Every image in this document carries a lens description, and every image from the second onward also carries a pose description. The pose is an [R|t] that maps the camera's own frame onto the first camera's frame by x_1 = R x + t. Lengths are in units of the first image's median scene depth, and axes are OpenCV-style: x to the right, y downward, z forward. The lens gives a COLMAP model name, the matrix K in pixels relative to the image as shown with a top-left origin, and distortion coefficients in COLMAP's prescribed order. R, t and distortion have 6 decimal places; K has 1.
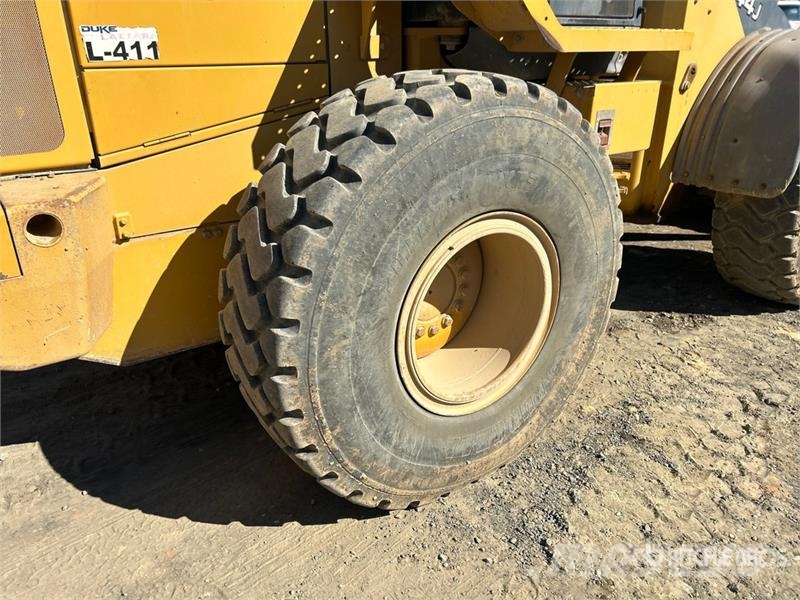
lens RADIAL K [[614.4, 0, 400.6], [0, 614.4, 312.4], [0, 0, 1]] dist [0.002737, -0.003880]
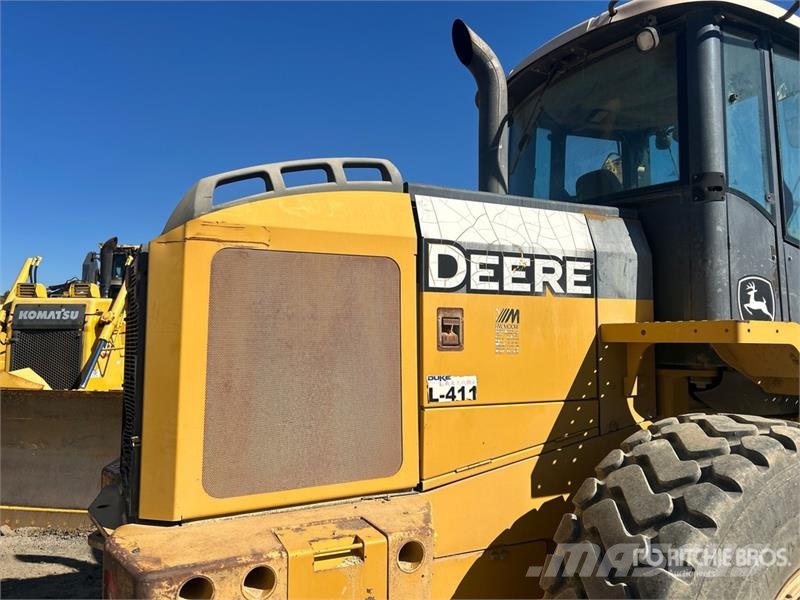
lens RADIAL K [[614.4, 0, 400.0], [0, 614.4, 300.0], [0, 0, 1]] dist [0.083388, -0.104738]
pose [[0.986922, -0.004672, -0.161131, -0.360399], [-0.070434, 0.886614, -0.457117, -0.026207], [0.144996, 0.462487, 0.874689, -0.168566]]
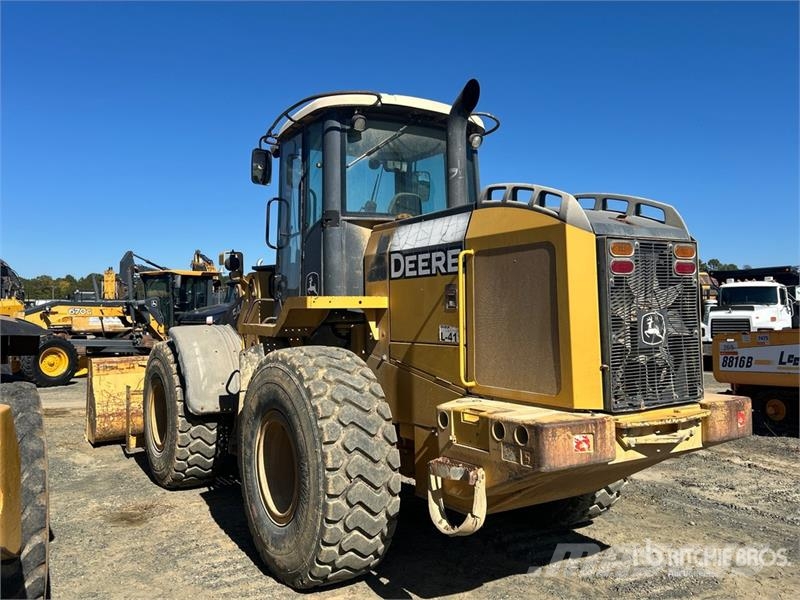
lens RADIAL K [[614.4, 0, 400.0], [0, 614.4, 300.0], [0, 0, 1]] dist [0.083388, -0.104738]
pose [[-0.053140, -0.003416, -0.998581, 1.801265], [-0.389818, 0.920724, 0.017595, -0.586614], [0.919357, 0.390200, -0.050259, 1.073984]]
